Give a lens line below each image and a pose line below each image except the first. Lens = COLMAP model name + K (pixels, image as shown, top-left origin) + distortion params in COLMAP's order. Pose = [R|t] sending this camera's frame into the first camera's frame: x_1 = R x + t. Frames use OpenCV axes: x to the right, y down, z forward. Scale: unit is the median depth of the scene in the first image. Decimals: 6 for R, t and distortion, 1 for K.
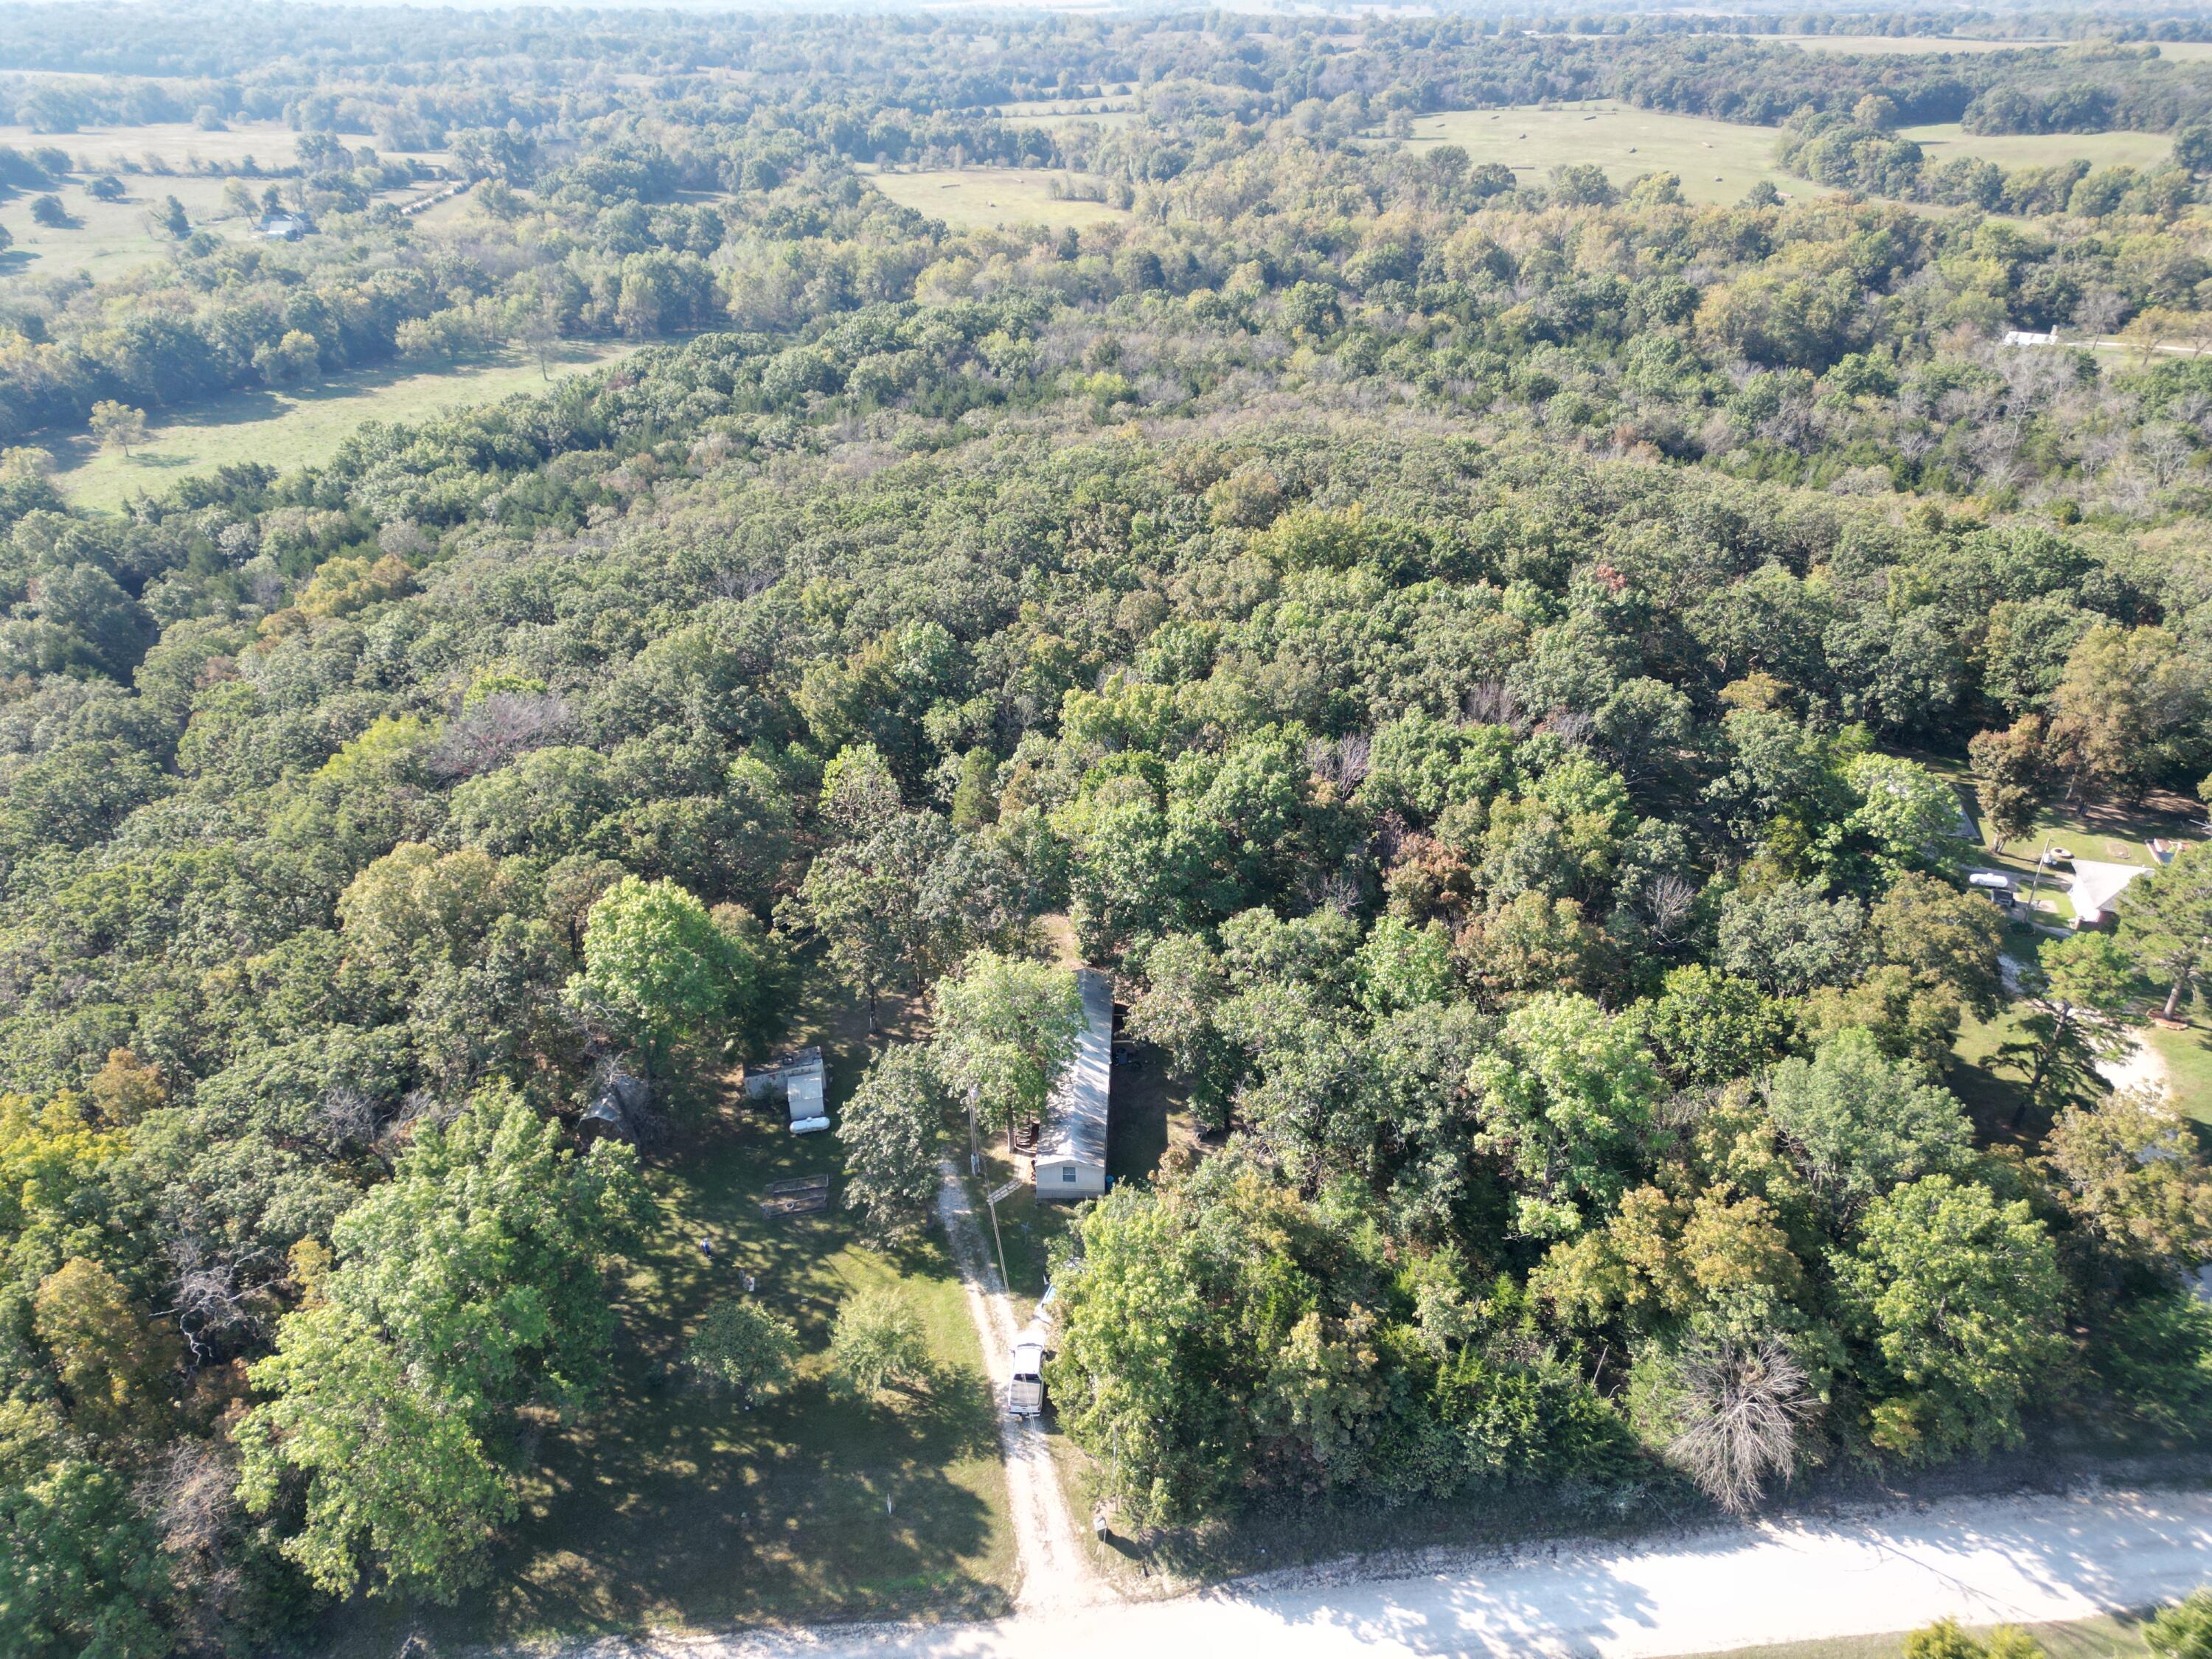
lens RADIAL K [[1526.2, 0, 1098.8], [0, 1526.2, 828.3], [0, 0, 1]] dist [0.068420, -0.025855]
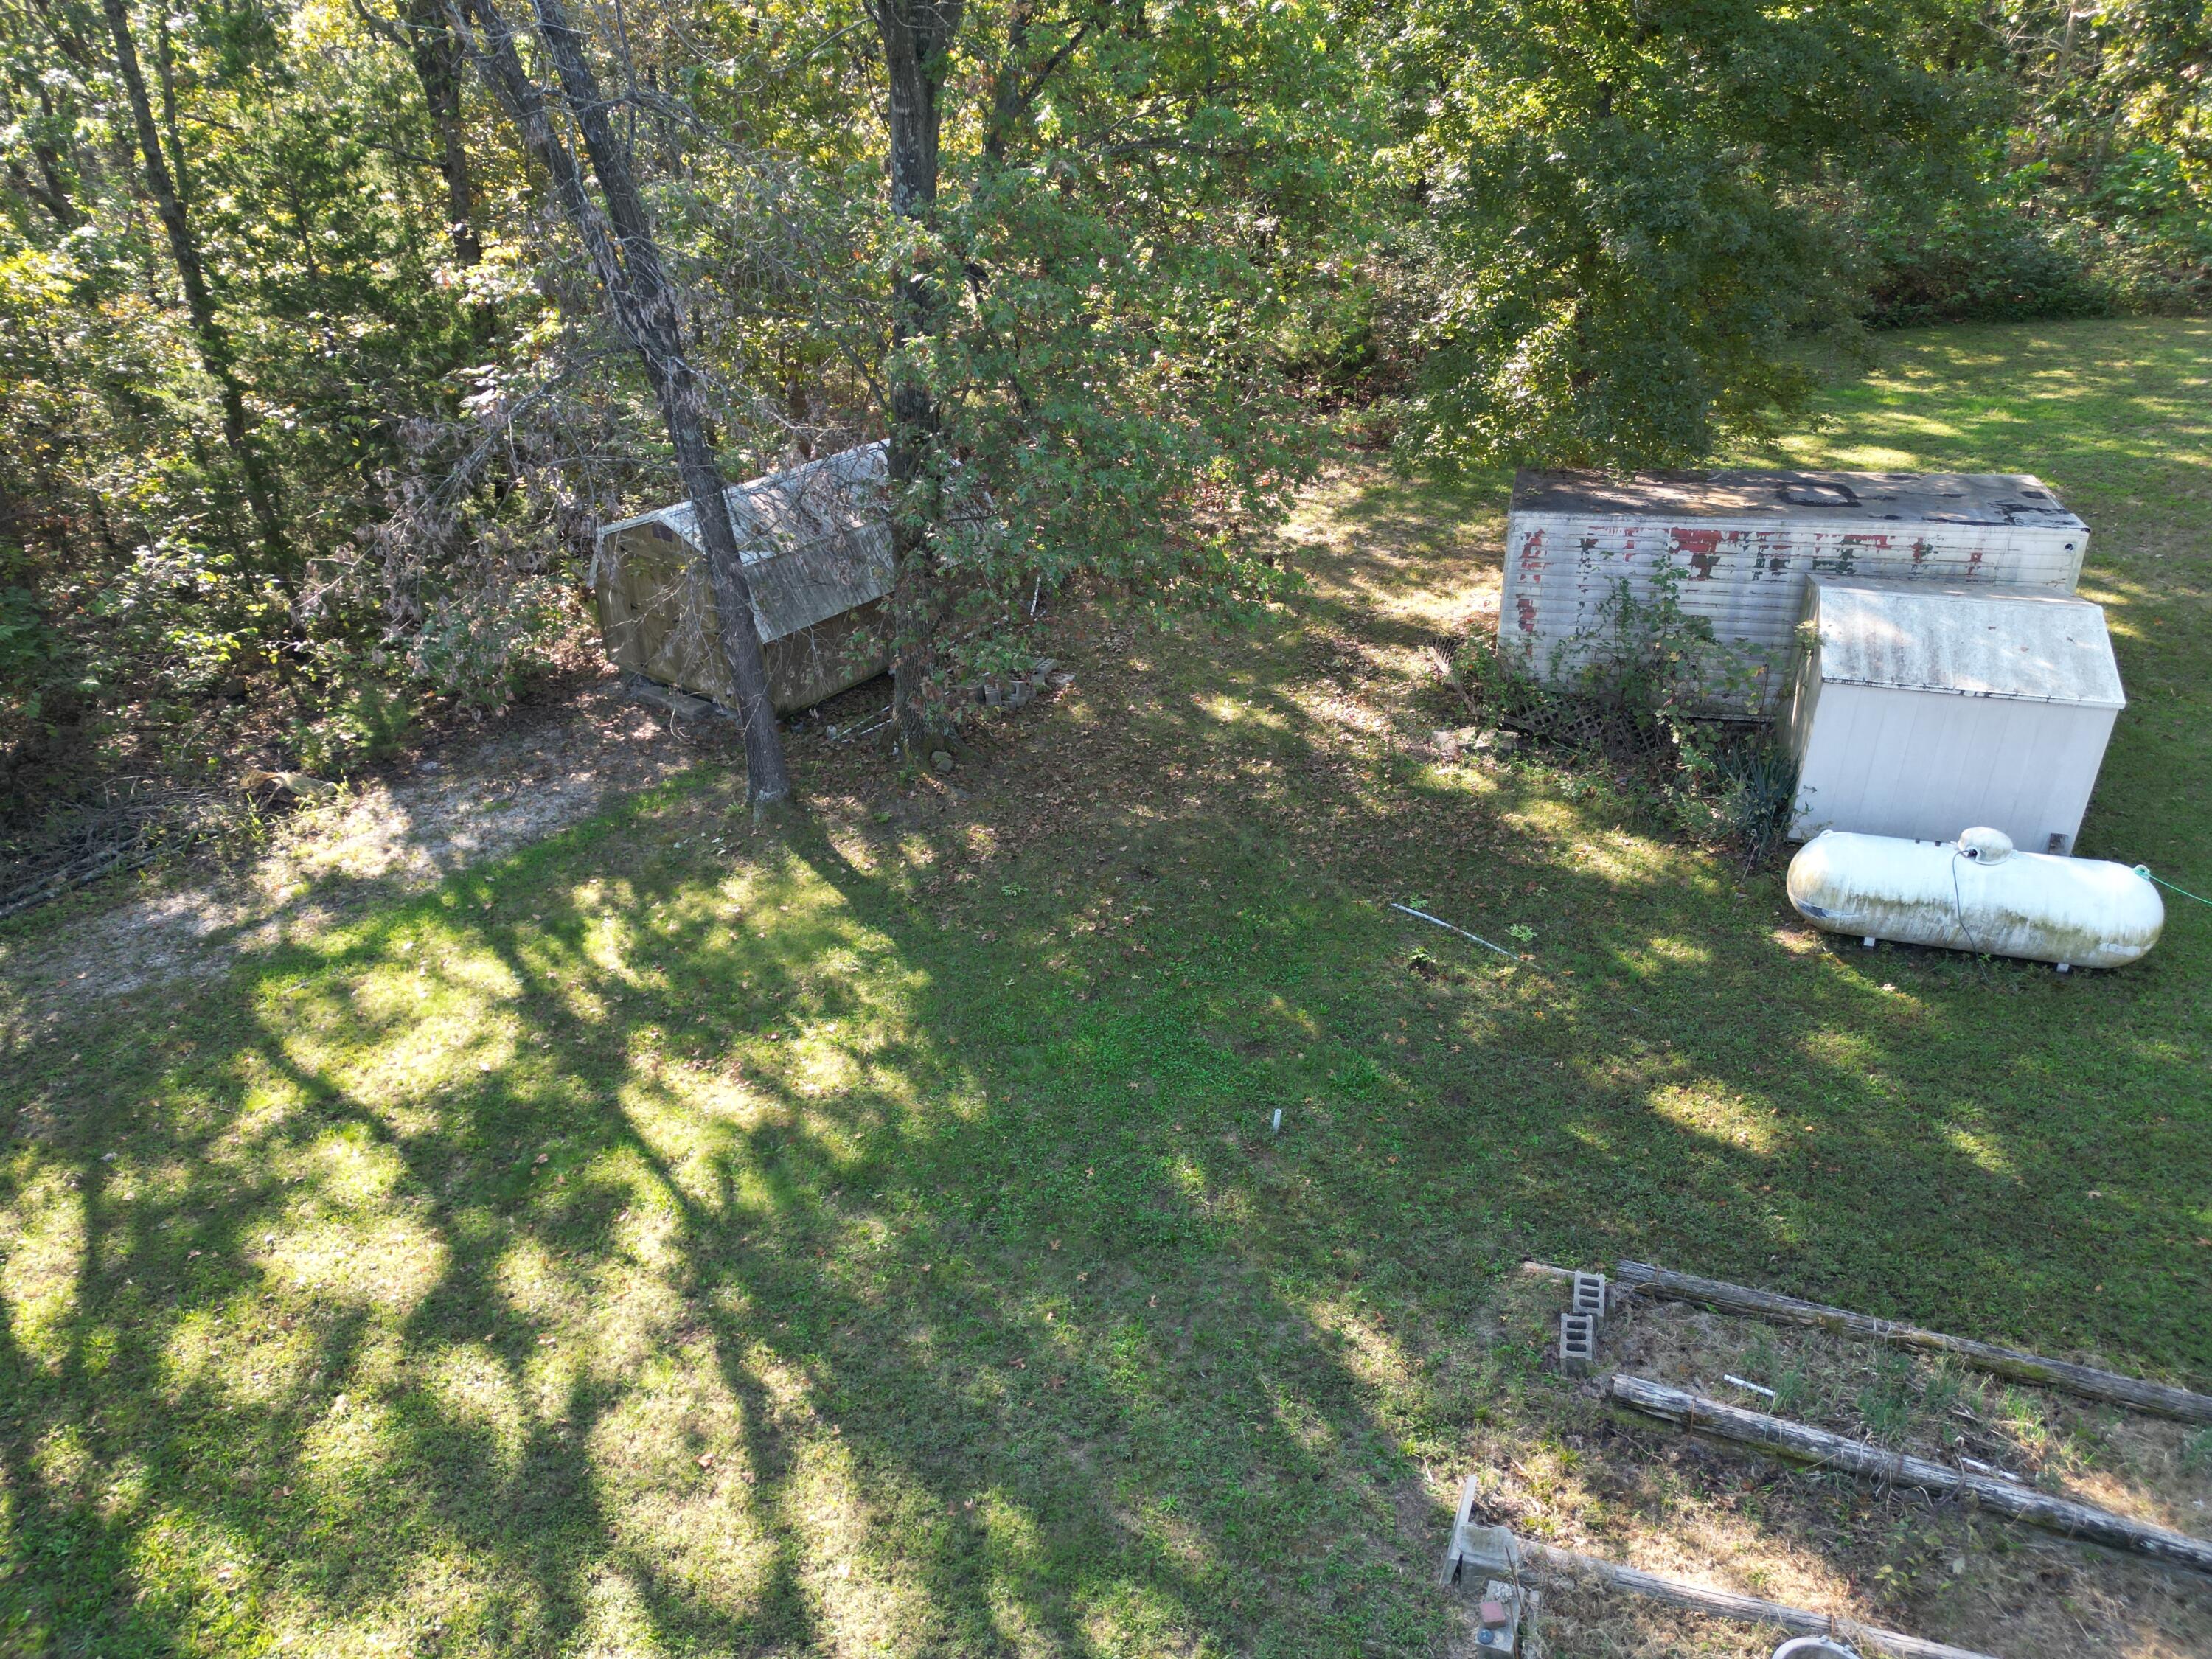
lens RADIAL K [[1526.2, 0, 1108.7], [0, 1526.2, 827.4], [0, 0, 1]] dist [0.068420, -0.025855]
pose [[0.866613, 0.237419, -0.438878, -0.214983], [-0.235287, 0.970061, 0.060173, 0.218109], [0.440025, 0.051116, 0.896530, 0.954470]]
